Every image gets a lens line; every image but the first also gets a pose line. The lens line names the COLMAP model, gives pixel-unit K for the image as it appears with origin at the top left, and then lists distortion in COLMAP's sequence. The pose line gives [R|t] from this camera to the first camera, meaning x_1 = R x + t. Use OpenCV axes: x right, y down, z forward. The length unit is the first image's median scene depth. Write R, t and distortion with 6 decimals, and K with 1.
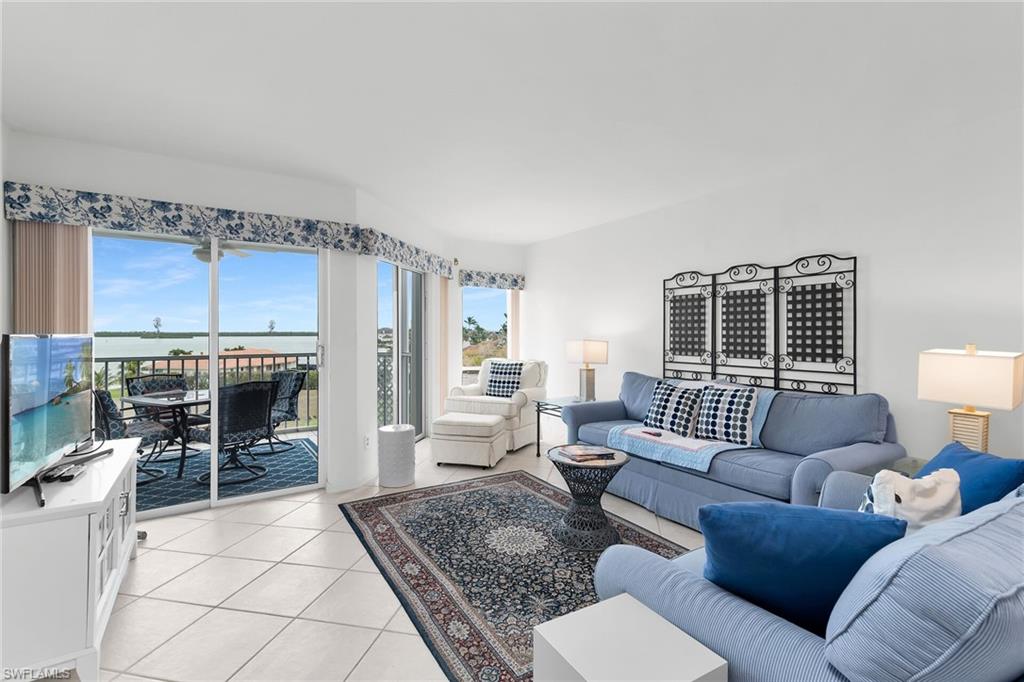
lens RADIAL K [[462.5, 0, 509.4], [0, 462.5, 331.8], [0, 0, 1]] dist [0.011519, -0.001640]
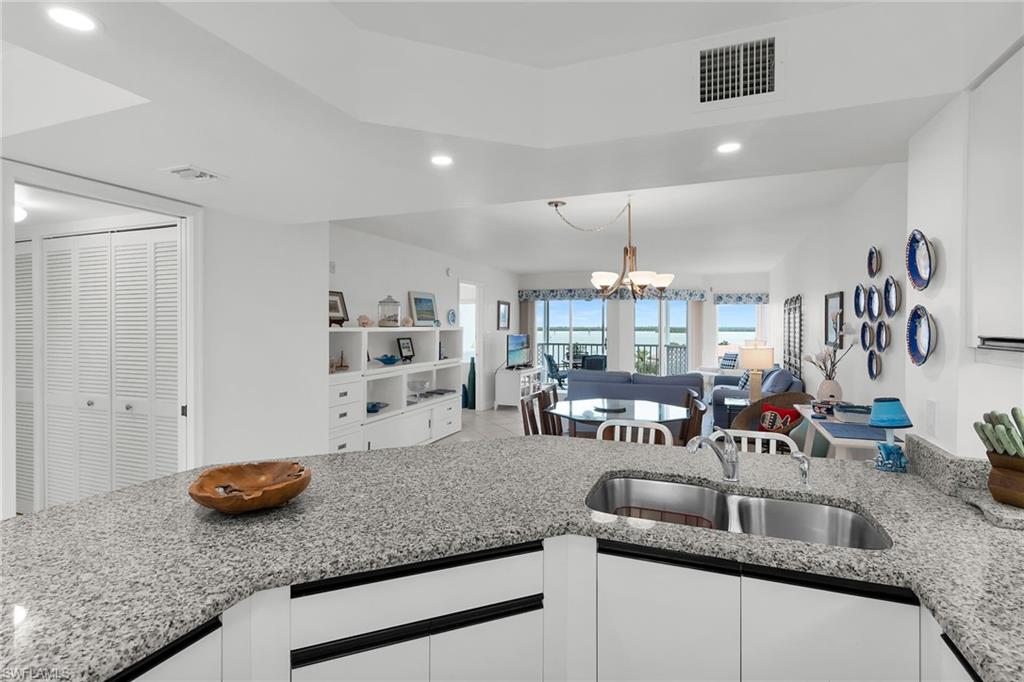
lens RADIAL K [[500.0, 0, 510.2], [0, 500.0, 328.3], [0, 0, 1]] dist [0.008988, -0.000665]
pose [[0.583775, 0.002292, -0.811912, 1.391718], [-0.003263, 0.999995, 0.000477, -0.024469], [0.811909, 0.002371, 0.583779, -0.899226]]
